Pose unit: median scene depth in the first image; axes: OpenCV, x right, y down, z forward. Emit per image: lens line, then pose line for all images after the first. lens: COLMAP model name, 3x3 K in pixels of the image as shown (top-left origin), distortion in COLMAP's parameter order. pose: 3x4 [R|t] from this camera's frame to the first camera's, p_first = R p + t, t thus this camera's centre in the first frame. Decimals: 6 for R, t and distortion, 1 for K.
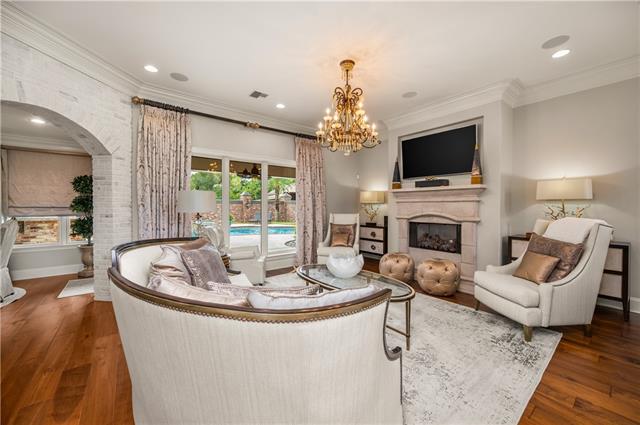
lens RADIAL K [[250.9, 0, 319.0], [0, 250.9, 208.1], [0, 0, 1]] dist [0.003825, 0.000200]
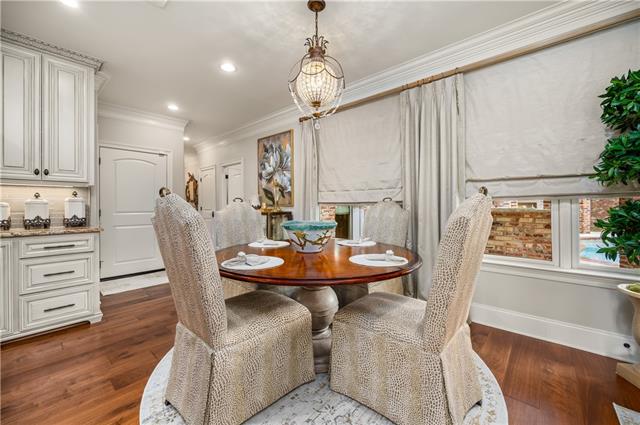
lens RADIAL K [[250.9, 0, 319.0], [0, 250.9, 208.1], [0, 0, 1]] dist [0.003825, 0.000200]
pose [[0.173063, 0.000681, -0.984911, -0.311832], [0.002871, 0.999995, 0.001196, 0.020550], [0.984907, -0.003035, 0.173060, 0.247405]]
